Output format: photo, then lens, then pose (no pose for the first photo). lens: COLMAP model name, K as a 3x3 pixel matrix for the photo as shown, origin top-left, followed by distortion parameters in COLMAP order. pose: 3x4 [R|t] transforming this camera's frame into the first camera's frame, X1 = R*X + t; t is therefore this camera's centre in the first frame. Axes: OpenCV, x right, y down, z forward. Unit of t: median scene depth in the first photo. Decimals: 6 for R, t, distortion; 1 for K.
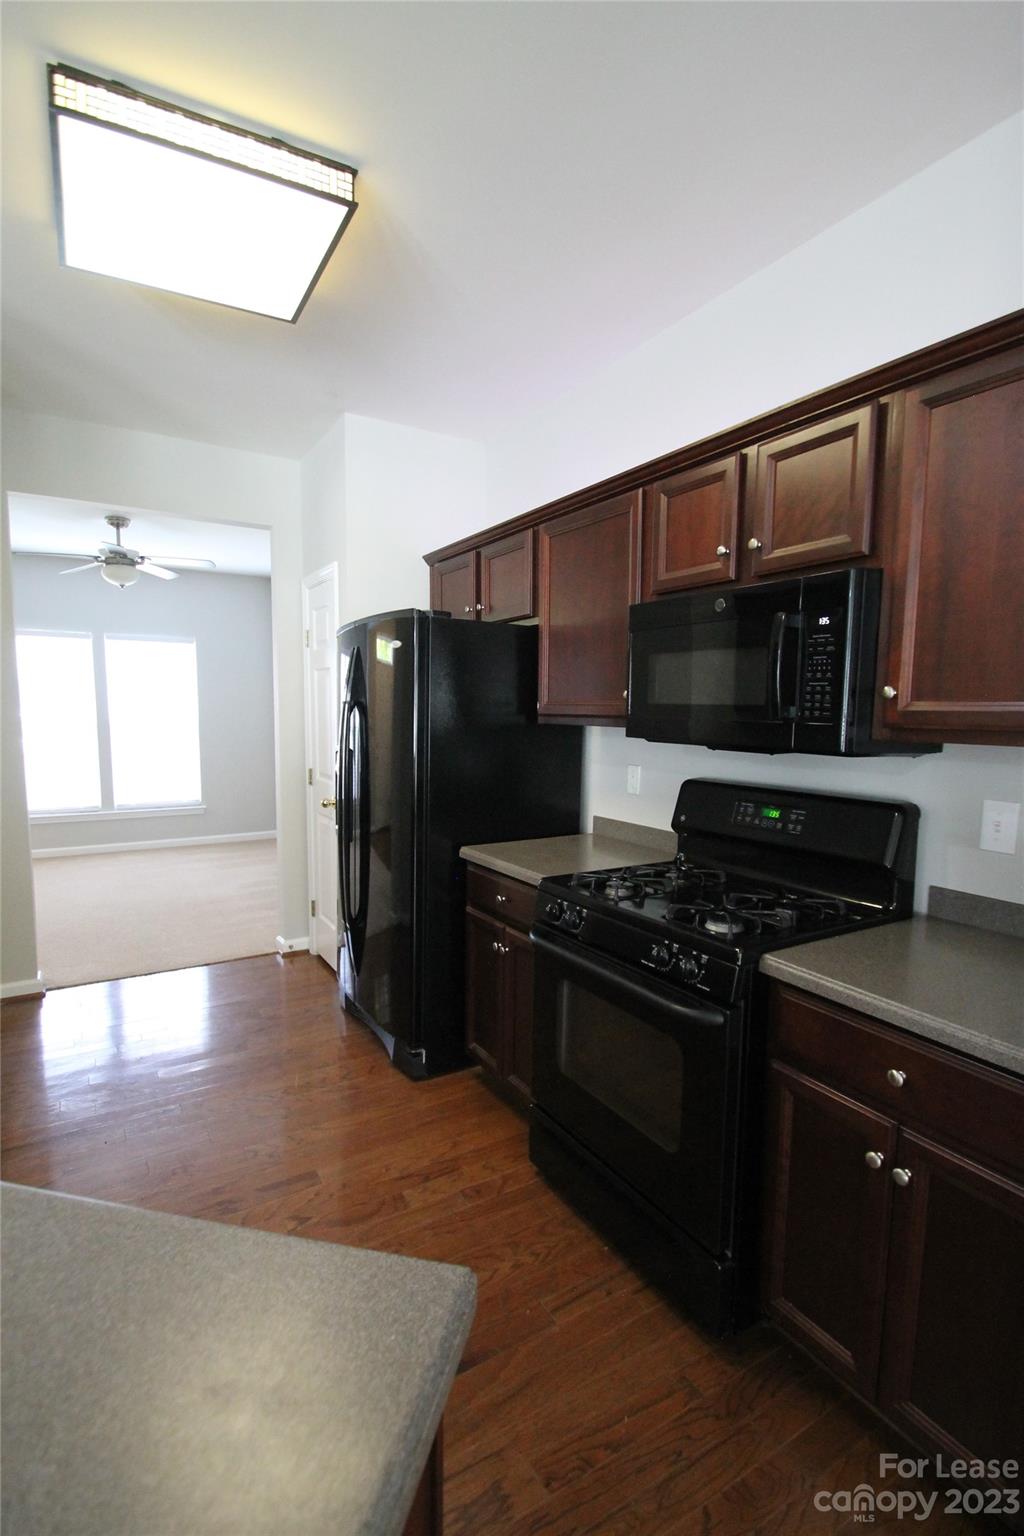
lens RADIAL K [[747.8, 0, 509.6], [0, 747.8, 786.5], [0, 0, 1]] dist [0.035547, -0.027942]
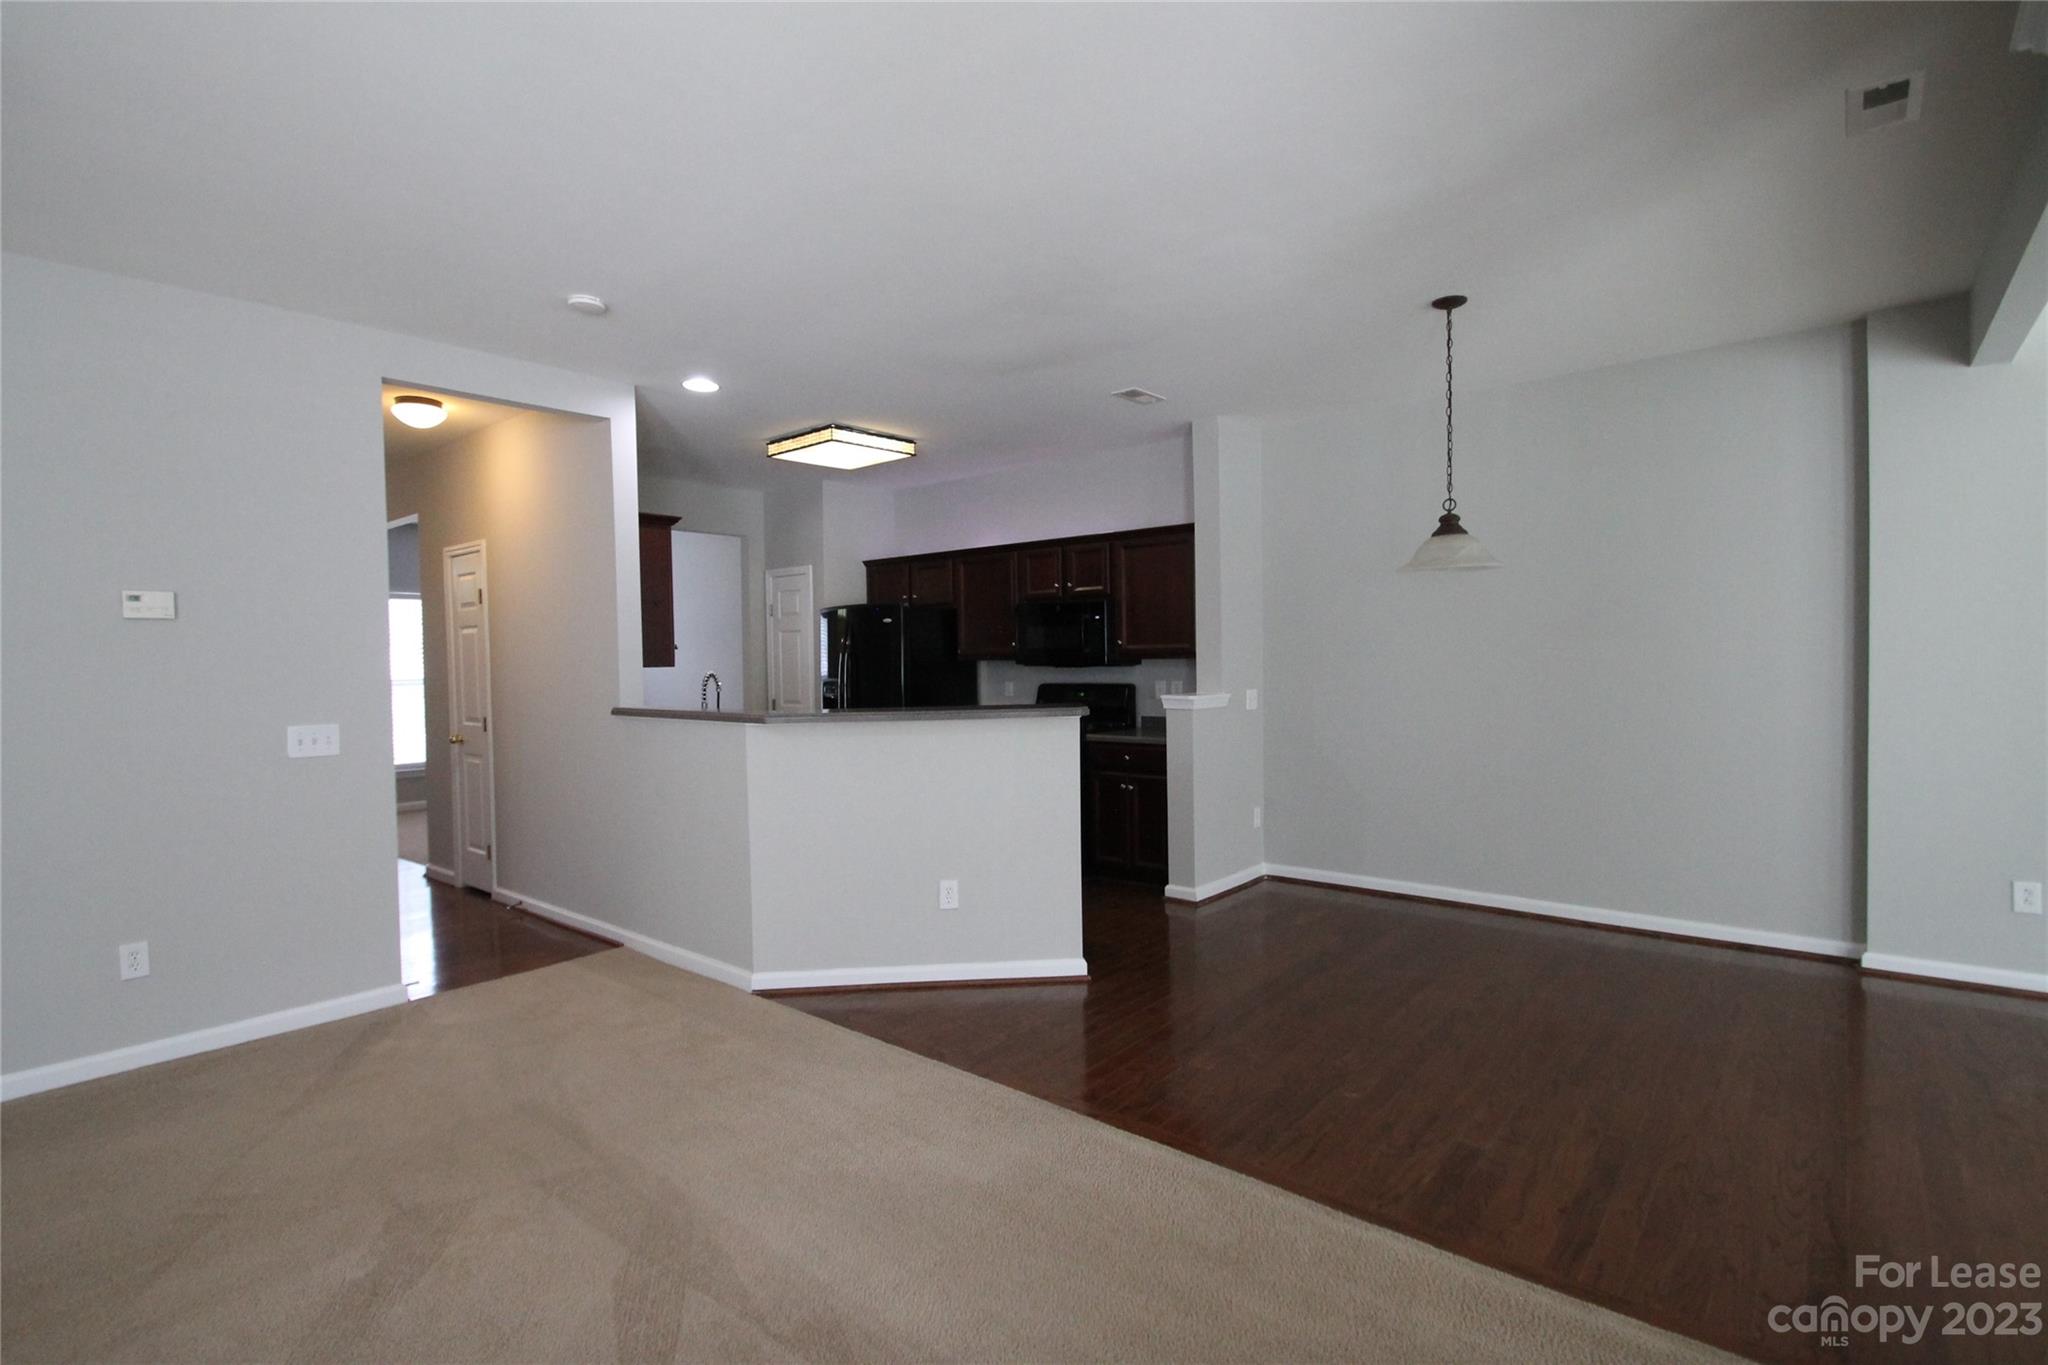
lens RADIAL K [[966.1, 0, 1001.2], [0, 966.1, 682.7], [0, 0, 1]] dist [-0.000453, -0.000842]
pose [[0.951779, -0.032264, 0.305084, -0.752357], [0.055740, 0.996089, -0.068550, 0.183083], [-0.301680, 0.082249, 0.949855, -1.677189]]
